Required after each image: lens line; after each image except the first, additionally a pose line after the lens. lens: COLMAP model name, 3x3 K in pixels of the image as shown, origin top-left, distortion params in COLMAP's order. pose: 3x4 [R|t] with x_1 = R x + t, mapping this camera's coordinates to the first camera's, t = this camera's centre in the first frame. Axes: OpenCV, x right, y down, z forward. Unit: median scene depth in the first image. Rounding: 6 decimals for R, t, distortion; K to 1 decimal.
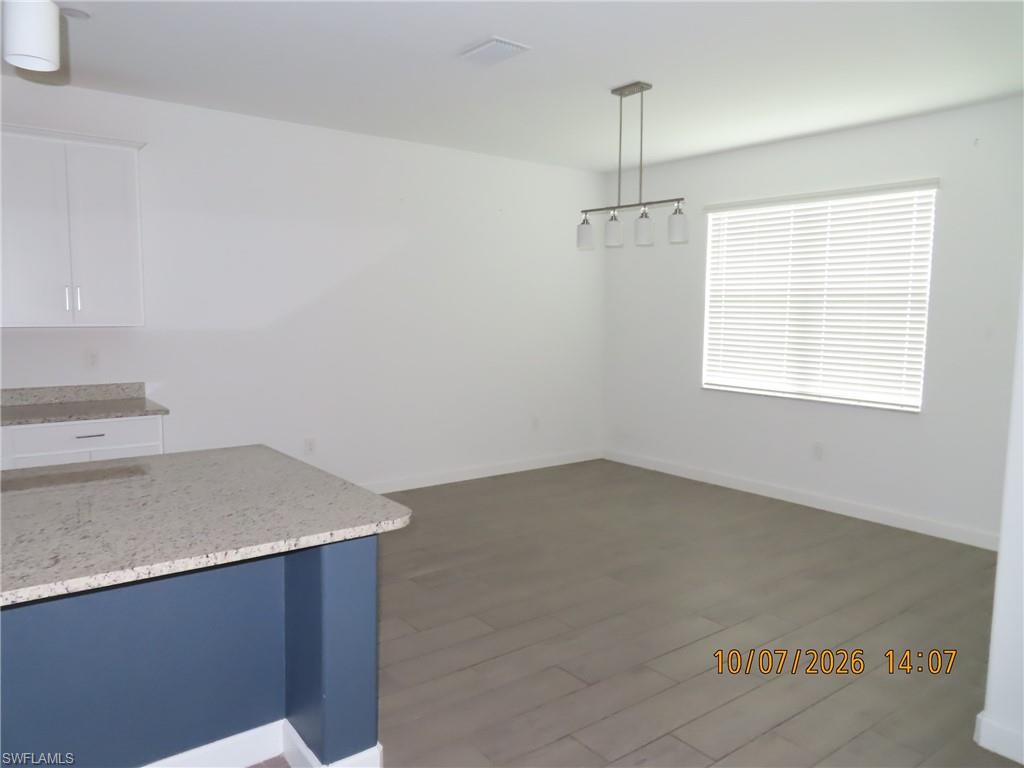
lens RADIAL K [[728.0, 0, 512.0], [0, 728.0, 384.0], [0, 0, 1]] dist [-0.049699, 0.002504]
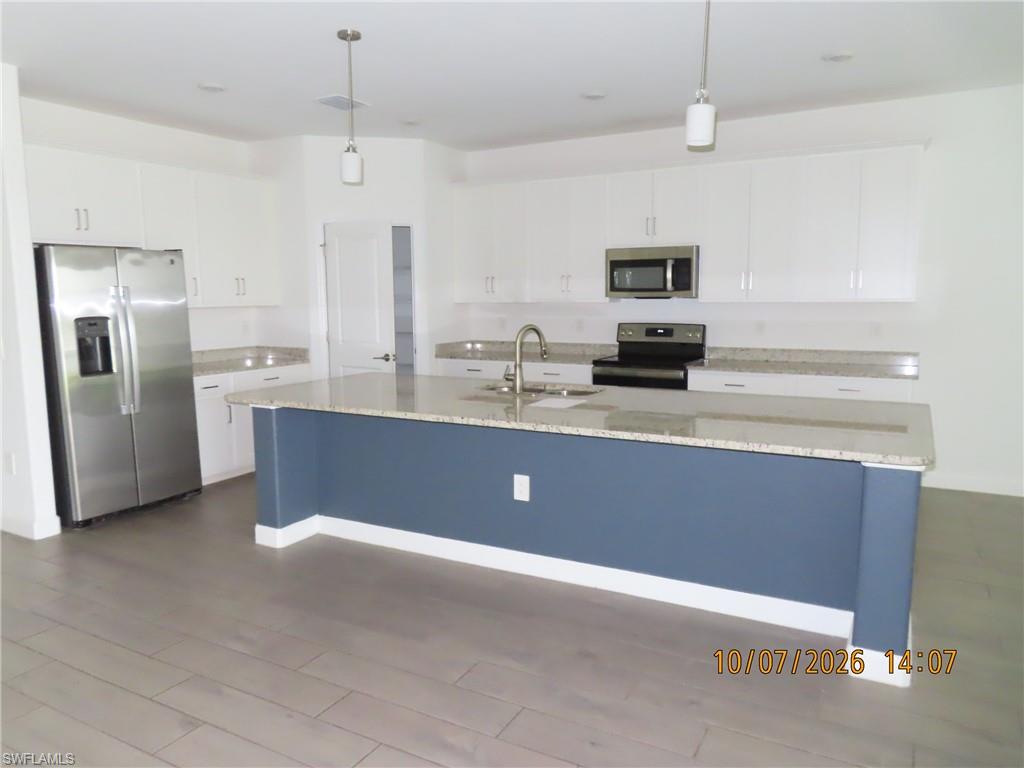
lens RADIAL K [[728.0, 0, 512.0], [0, 728.0, 384.0], [0, 0, 1]] dist [-0.049699, 0.002504]
pose [[0.401854, 0.104200, -0.909756, 0.433386], [-0.080195, 0.993692, 0.078390, 0.016437], [0.912185, 0.041457, 0.407676, -0.059052]]
